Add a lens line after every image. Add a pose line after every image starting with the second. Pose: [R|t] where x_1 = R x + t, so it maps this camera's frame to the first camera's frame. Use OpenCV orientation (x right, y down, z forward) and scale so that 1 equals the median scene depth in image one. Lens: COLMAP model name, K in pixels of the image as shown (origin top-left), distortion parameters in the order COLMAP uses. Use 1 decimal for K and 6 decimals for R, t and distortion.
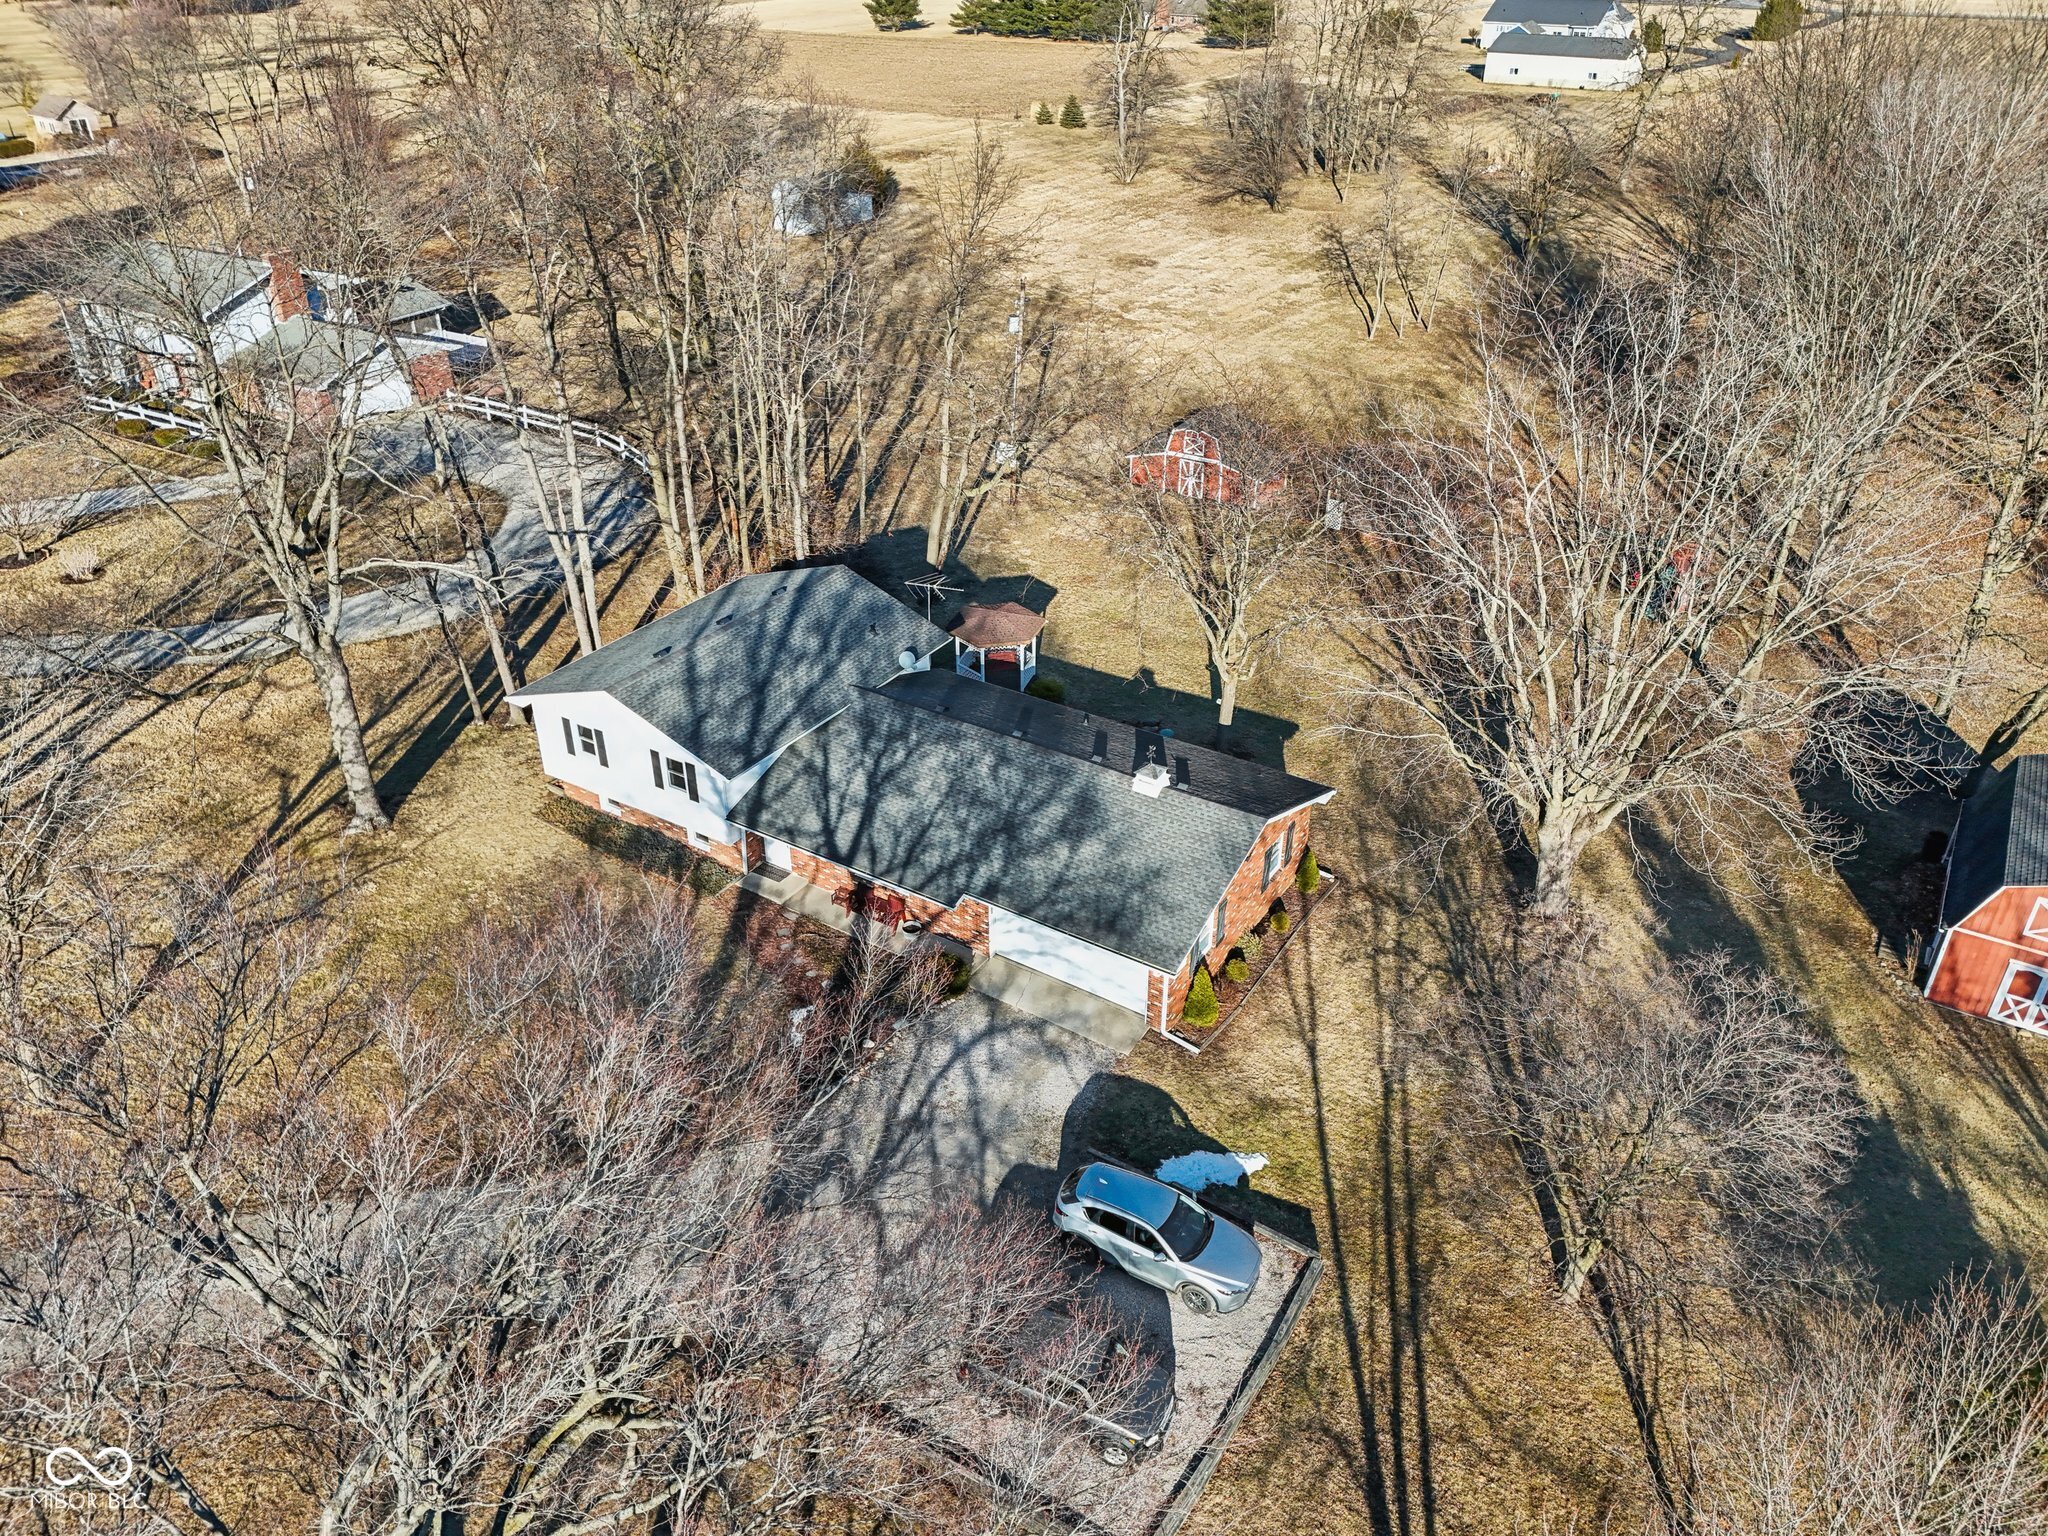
lens RADIAL K [[1512.5, 0, 1024.0], [0, 1512.5, 768.0], [0, 0, 1]] dist [0.077549, -0.082408]
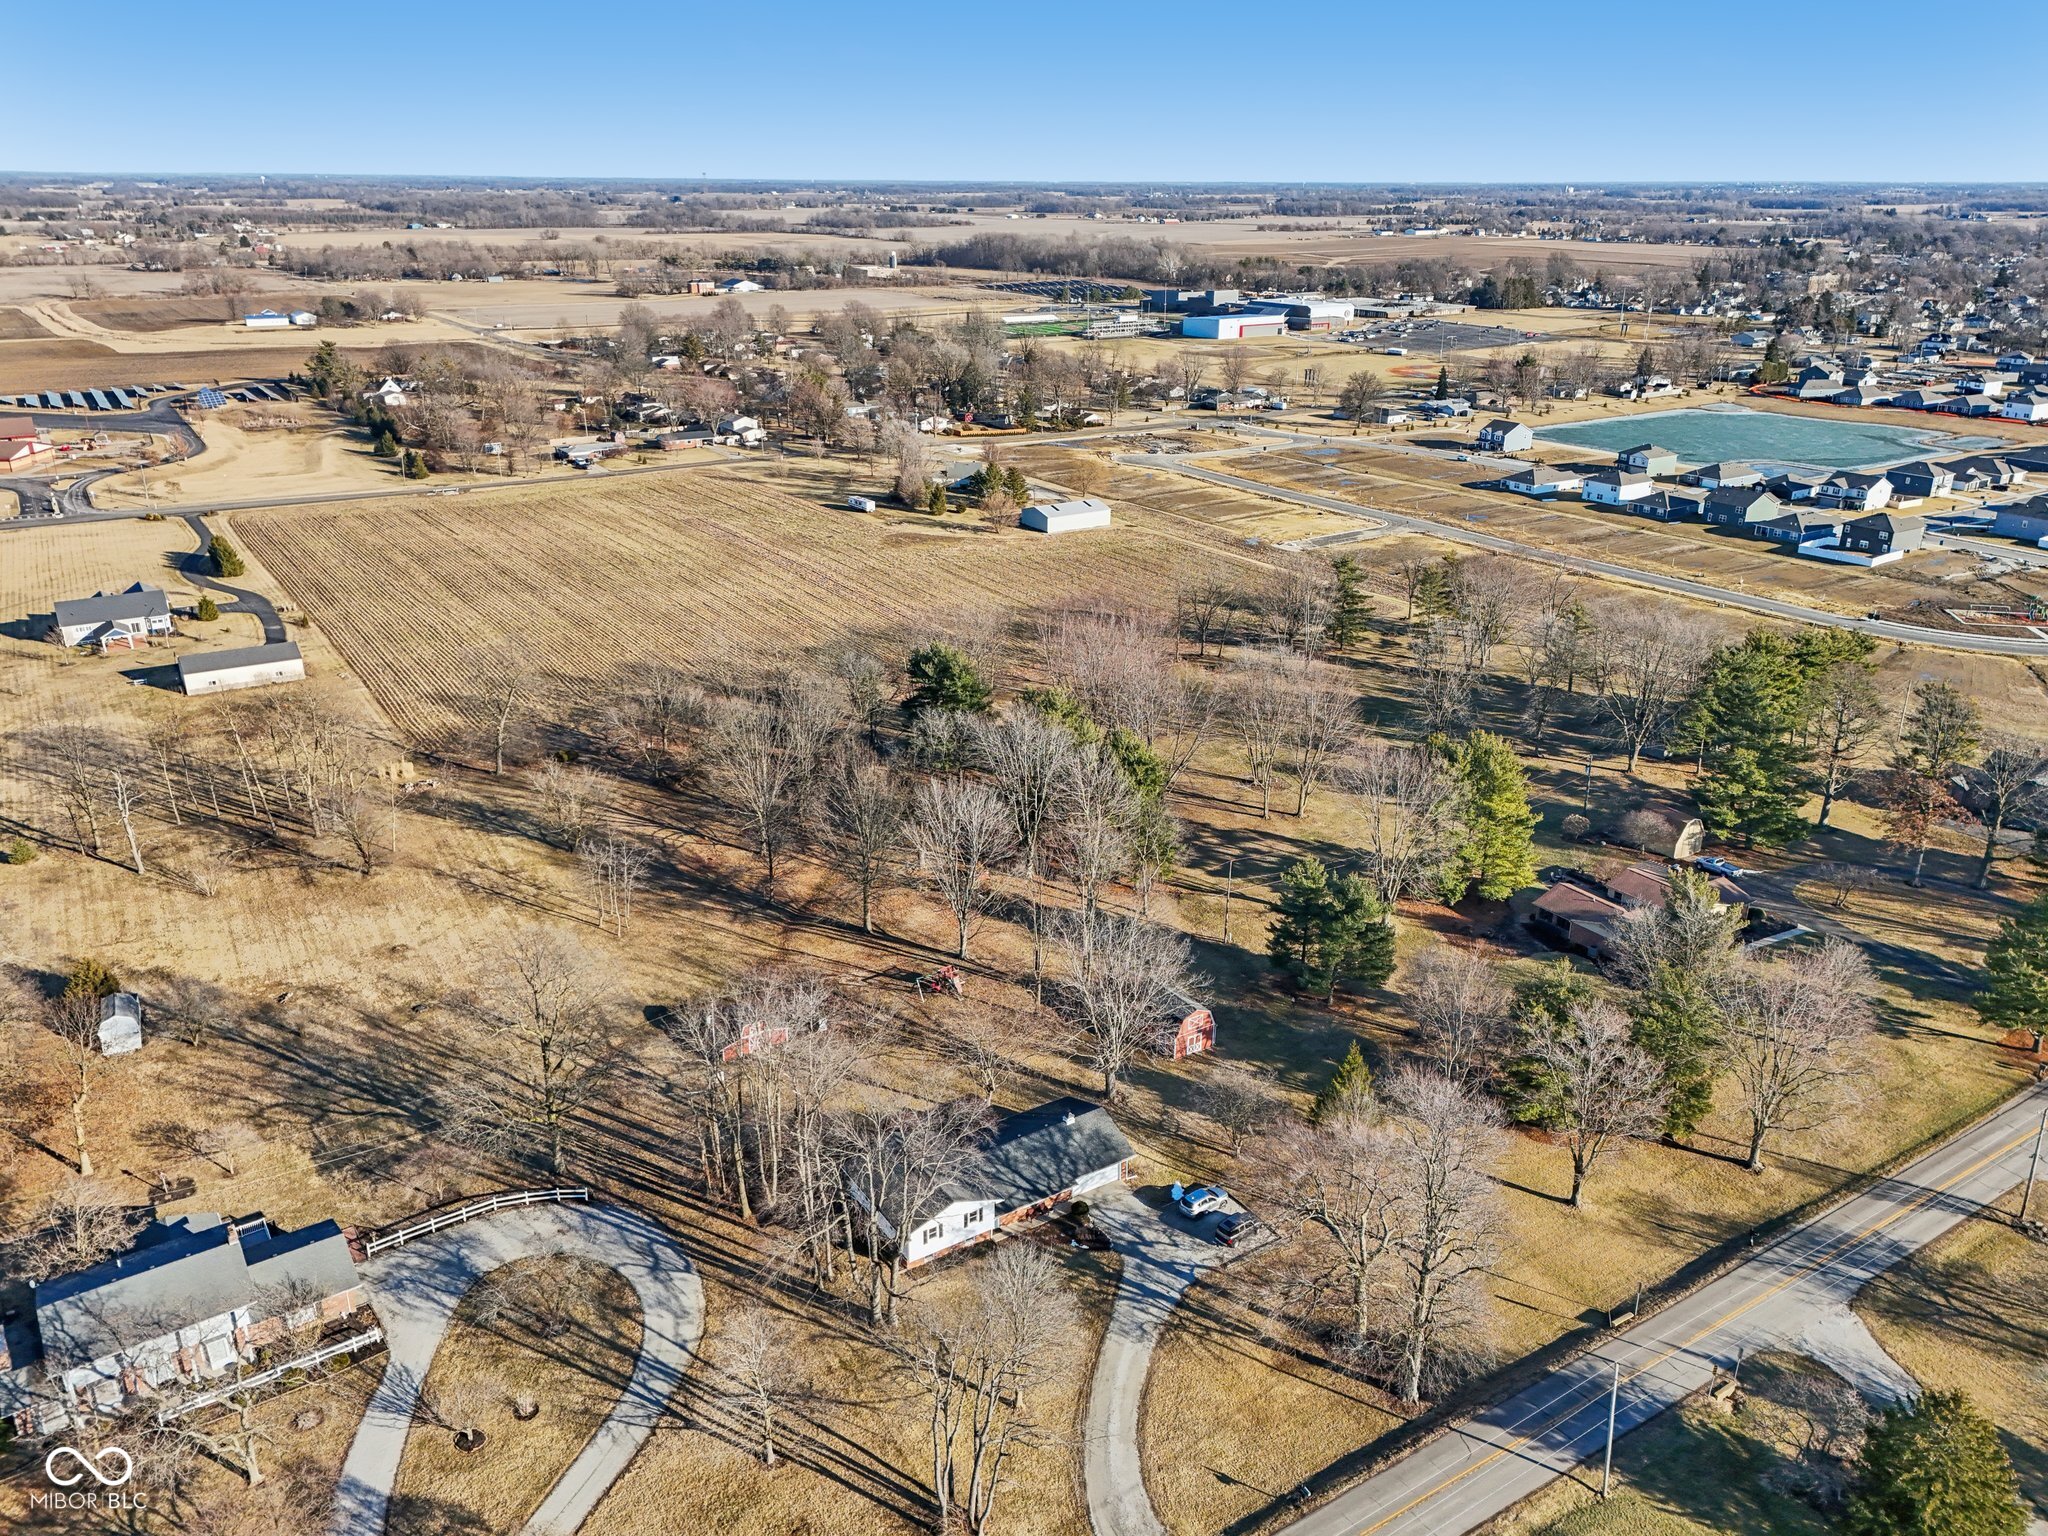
lens RADIAL K [[1512.5, 0, 1024.0], [0, 1512.5, 768.0], [0, 0, 1]] dist [0.077549, -0.082408]
pose [[0.421622, -0.333411, 0.843251, -2.183879], [0.461530, 0.879384, 0.116935, -0.959401], [-0.780529, 0.339883, 0.524647, -0.737818]]
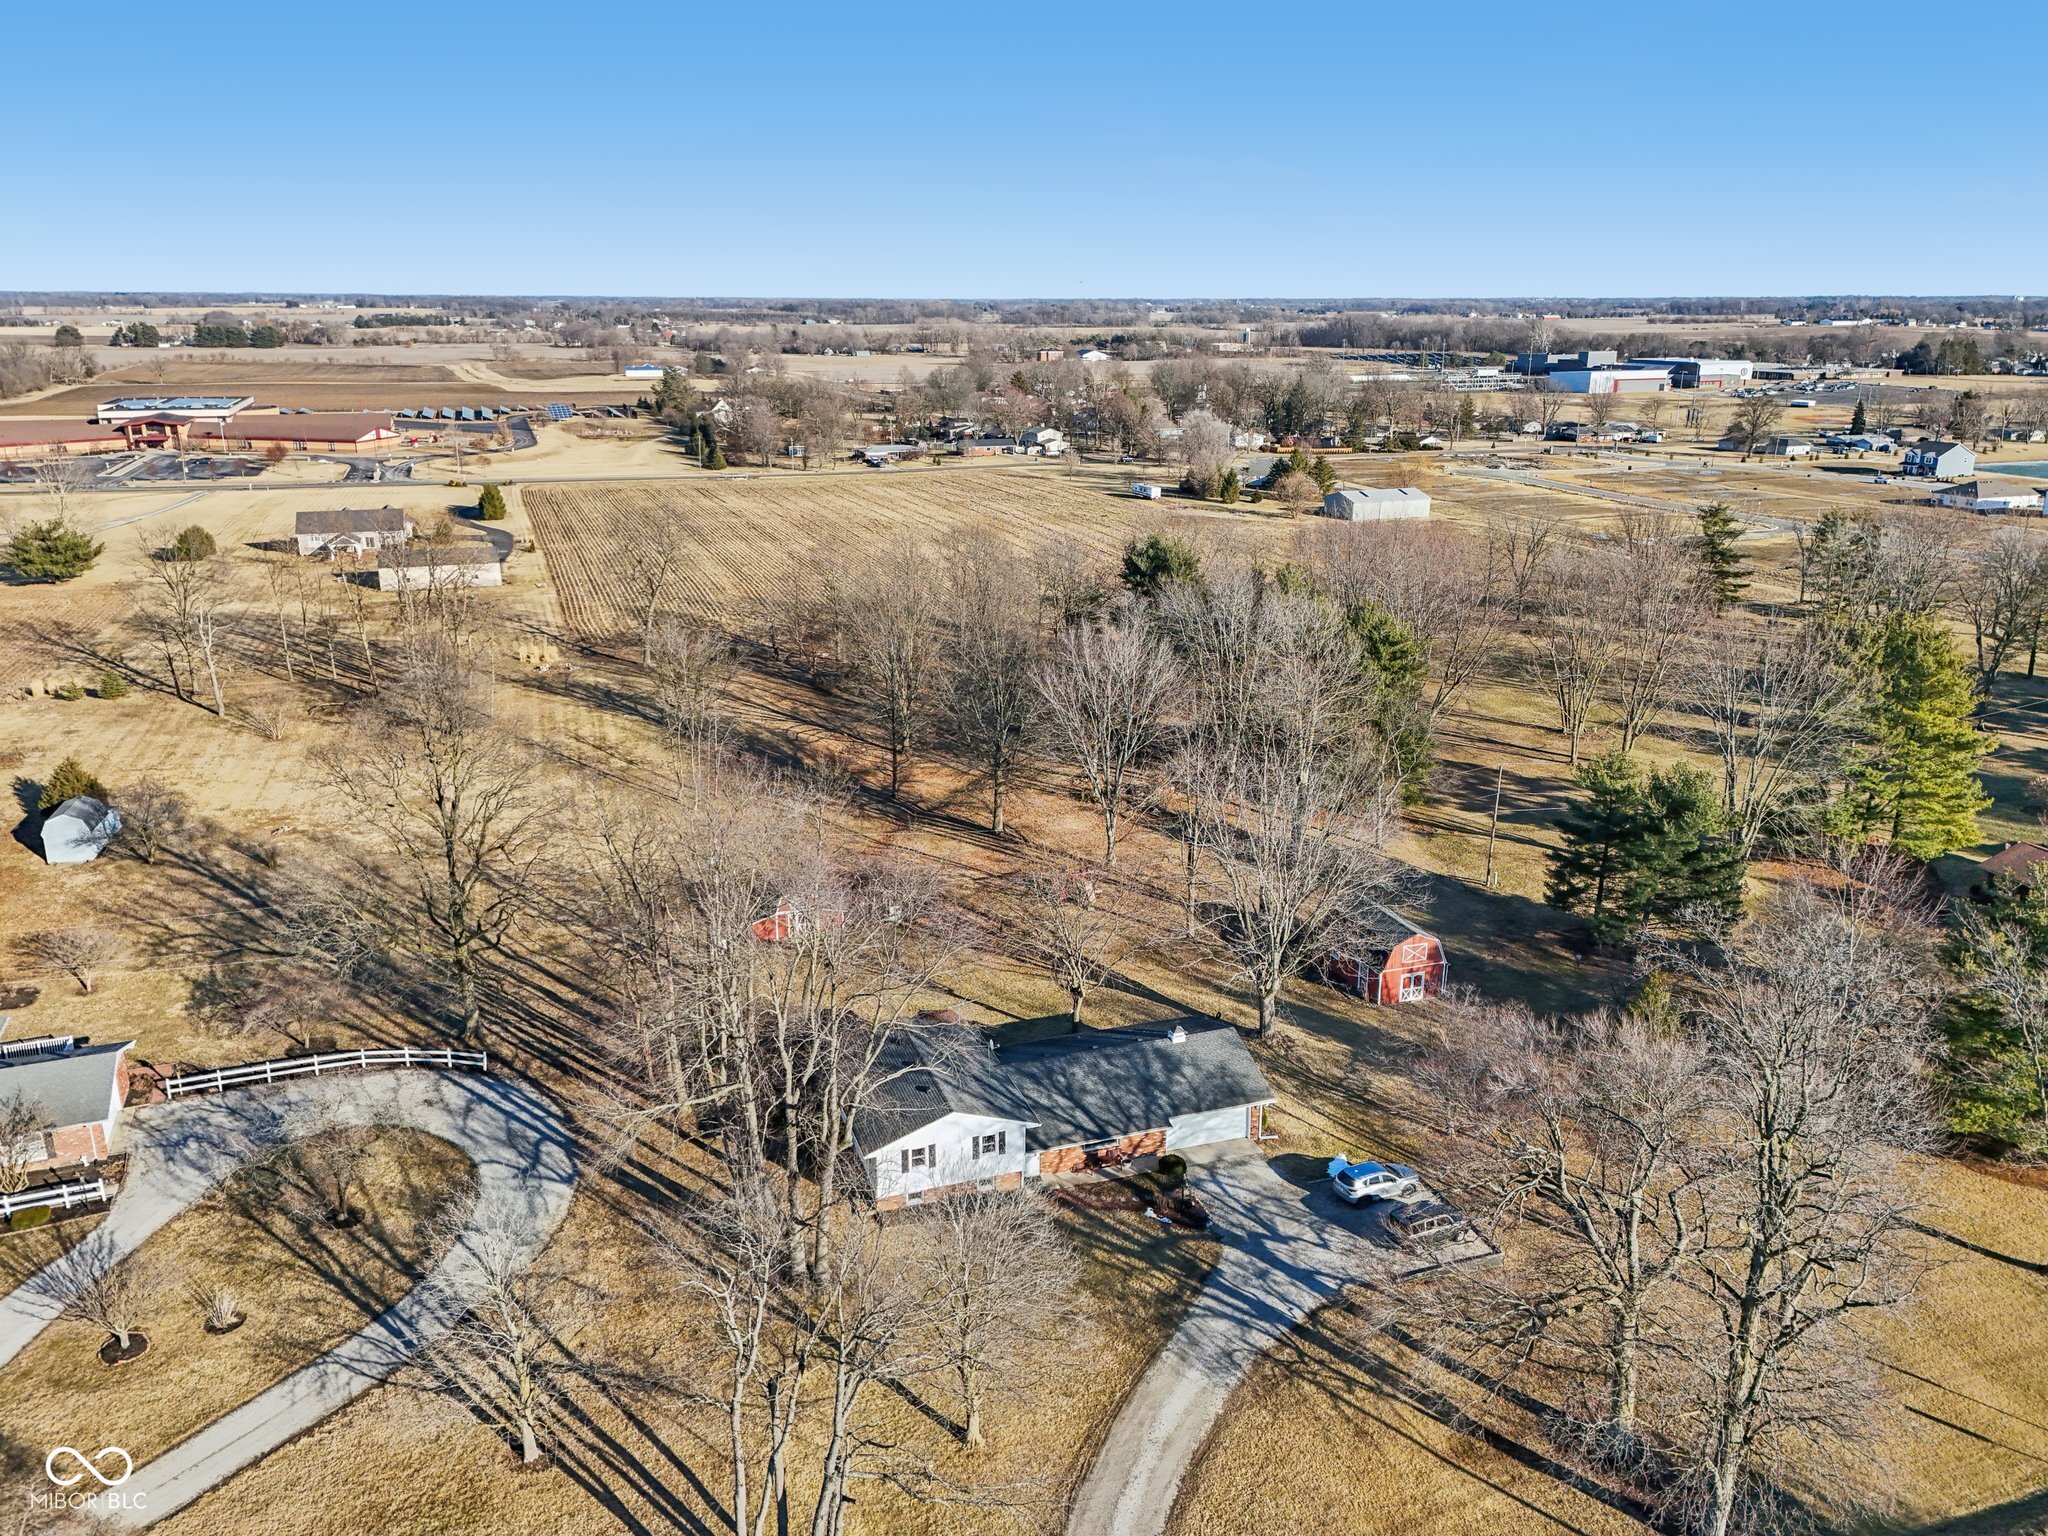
lens RADIAL K [[1512.5, 0, 1024.0], [0, 1512.5, 768.0], [0, 0, 1]] dist [0.077549, -0.082408]
pose [[0.619090, -0.239158, 0.748018, -1.369964], [0.402478, 0.914524, -0.040714, -0.293927], [-0.674343, 0.326267, 0.662429, -0.281448]]
